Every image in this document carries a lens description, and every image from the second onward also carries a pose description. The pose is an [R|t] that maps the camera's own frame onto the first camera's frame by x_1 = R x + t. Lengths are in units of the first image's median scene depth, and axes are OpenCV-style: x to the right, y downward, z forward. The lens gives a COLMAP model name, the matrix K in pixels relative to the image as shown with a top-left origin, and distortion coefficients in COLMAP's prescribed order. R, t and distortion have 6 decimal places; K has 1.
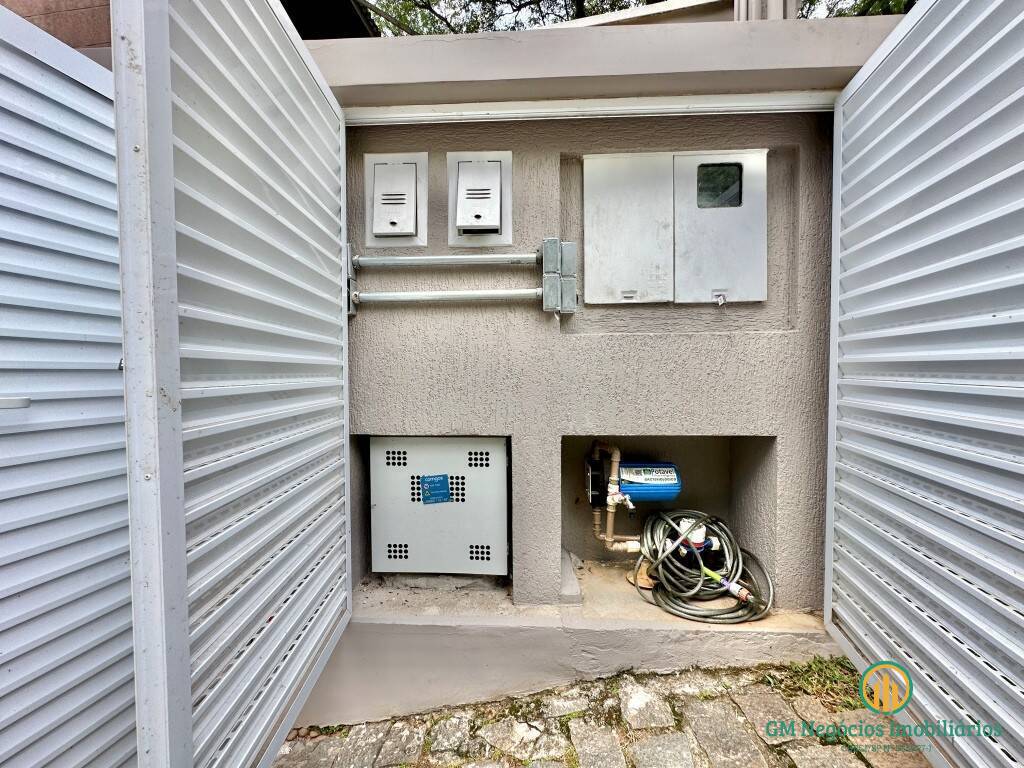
lens RADIAL K [[411.6, 0, 512.6], [0, 411.6, 381.4], [0, 0, 1]] dist [-0.002431, 0.000300]
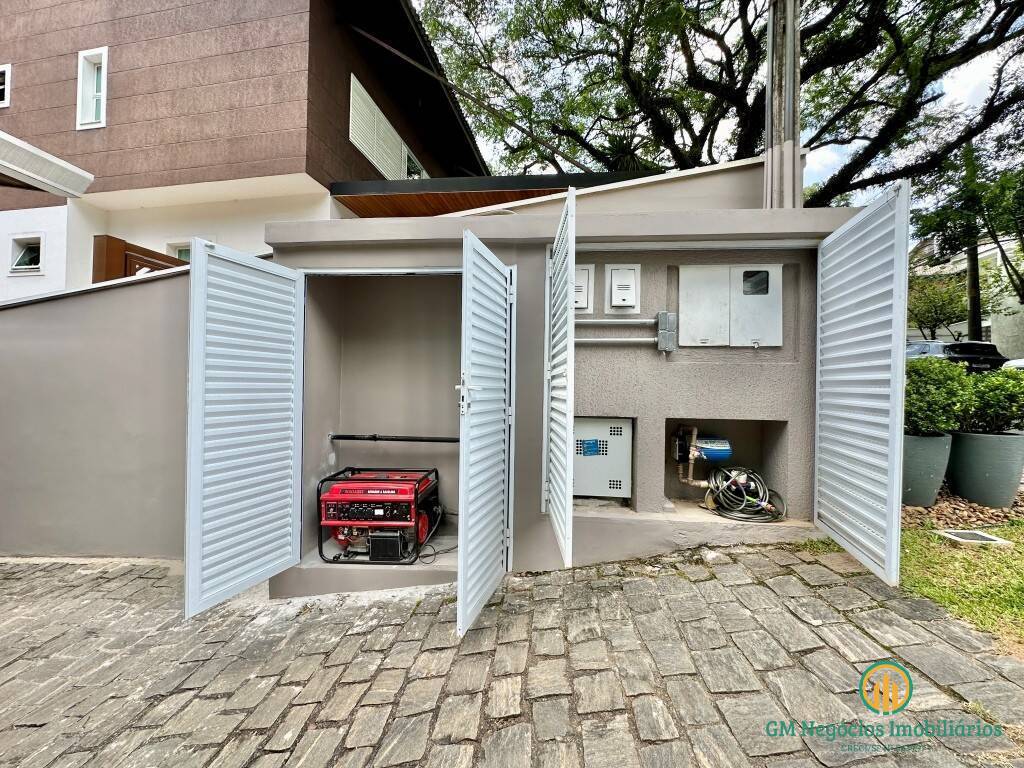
lens RADIAL K [[411.6, 0, 511.4], [0, 411.6, 382.6], [0, 0, 1]] dist [-0.002431, 0.000300]
pose [[0.998058, 0.020179, -0.058928, -0.462276], [-0.022254, 0.999147, -0.034778, 0.053832], [0.058176, 0.036021, 0.997656, -0.867359]]
